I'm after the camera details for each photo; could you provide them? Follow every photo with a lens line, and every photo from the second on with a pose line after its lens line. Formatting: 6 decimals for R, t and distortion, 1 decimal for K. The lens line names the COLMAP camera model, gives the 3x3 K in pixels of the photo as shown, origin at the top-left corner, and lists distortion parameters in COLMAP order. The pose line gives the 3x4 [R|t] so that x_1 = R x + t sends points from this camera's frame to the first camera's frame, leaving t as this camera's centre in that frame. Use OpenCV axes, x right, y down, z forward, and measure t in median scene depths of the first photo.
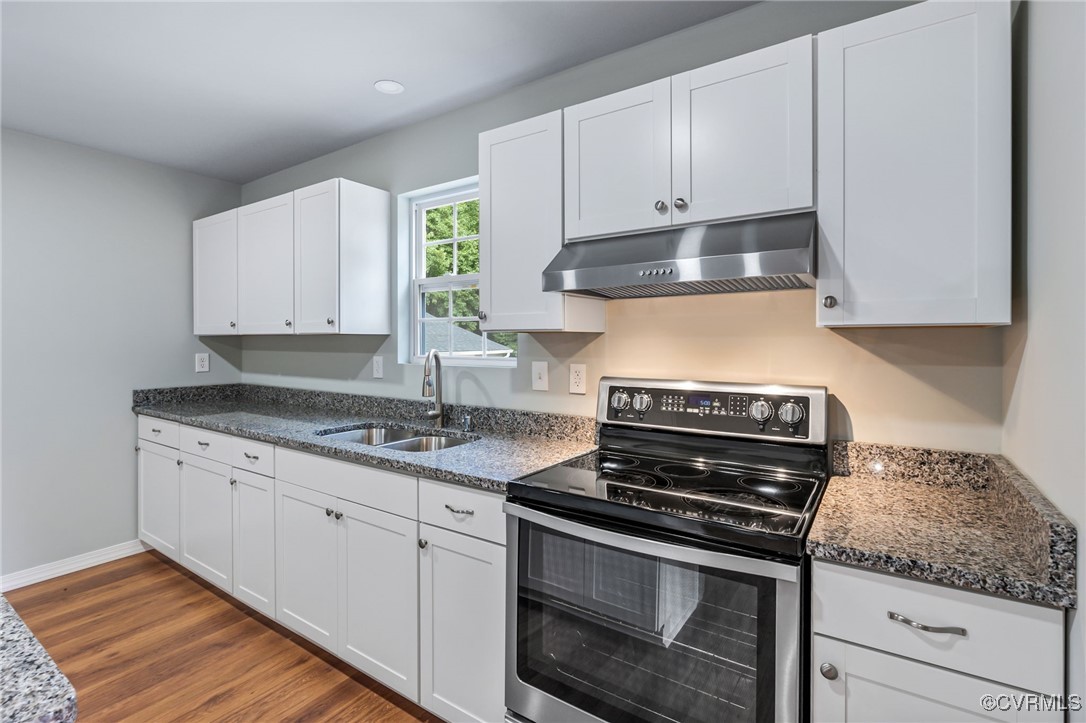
lens RADIAL K [[506.3, 0, 538.8], [0, 506.3, 342.2], [0, 0, 1]] dist [-0.000462, -0.000026]
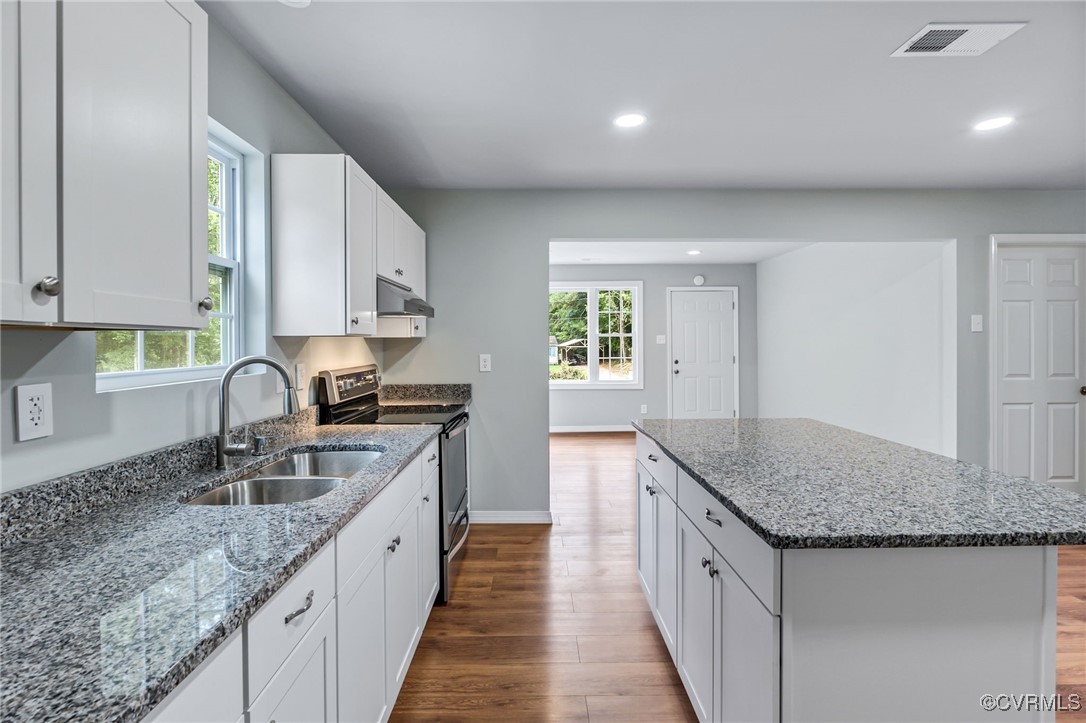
lens RADIAL K [[507.0, 0, 543.5], [0, 507.0, 348.9], [0, 0, 1]] dist [-0.005881, 0.000223]
pose [[-0.575796, -0.006077, 0.817571, -1.329301], [0.014126, 0.999749, 0.017380, -0.002849], [-0.817471, 0.021556, -0.575566, 1.361602]]
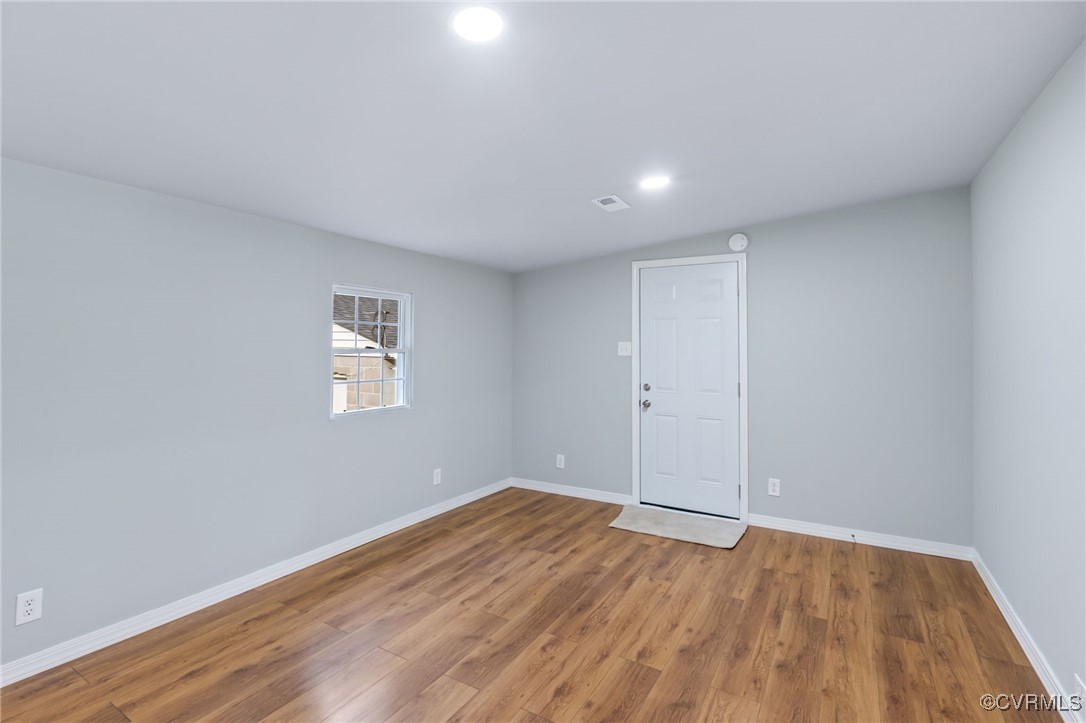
lens RADIAL K [[507.0, 0, 543.5], [0, 507.0, 348.9], [0, 0, 1]] dist [-0.005881, 0.000223]
pose [[0.993997, 0.003370, 0.109360, 0.616501], [-0.003033, 0.999990, -0.003247, 0.016781], [-0.109370, 0.002896, 0.993997, -4.002822]]
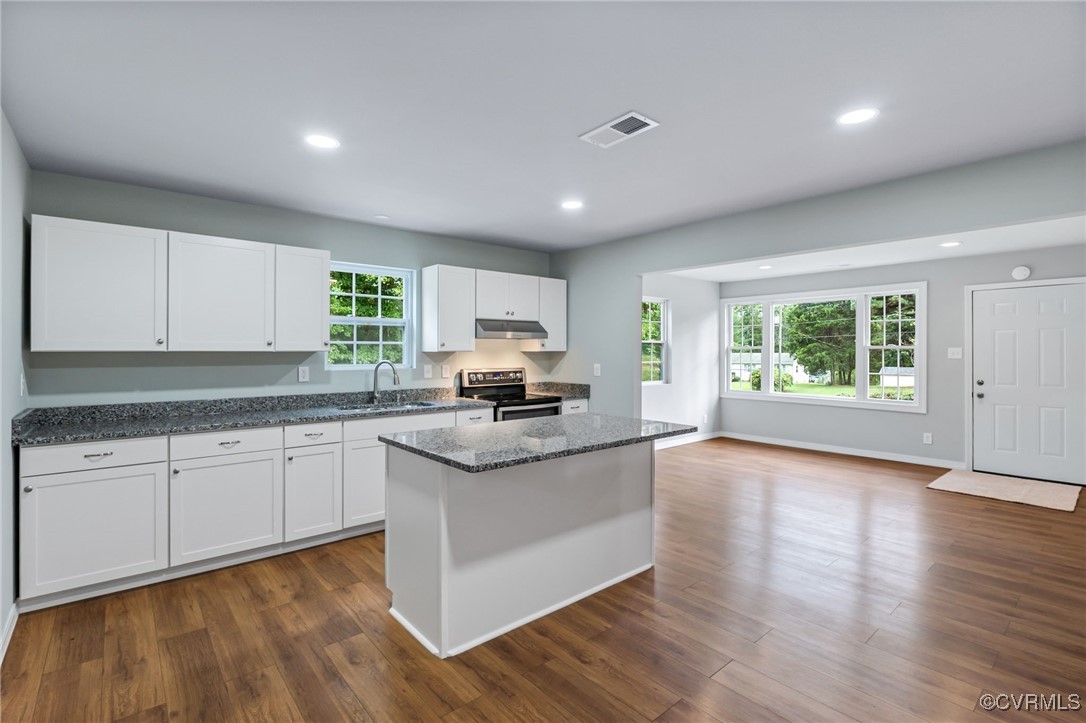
lens RADIAL K [[507.0, 0, 543.5], [0, 507.0, 348.9], [0, 0, 1]] dist [-0.005881, 0.000223]
pose [[0.264579, 0.006498, 0.964342, -2.305808], [0.006009, 0.999947, -0.008386, -0.009303], [-0.964345, 0.008013, 0.264526, -0.053896]]
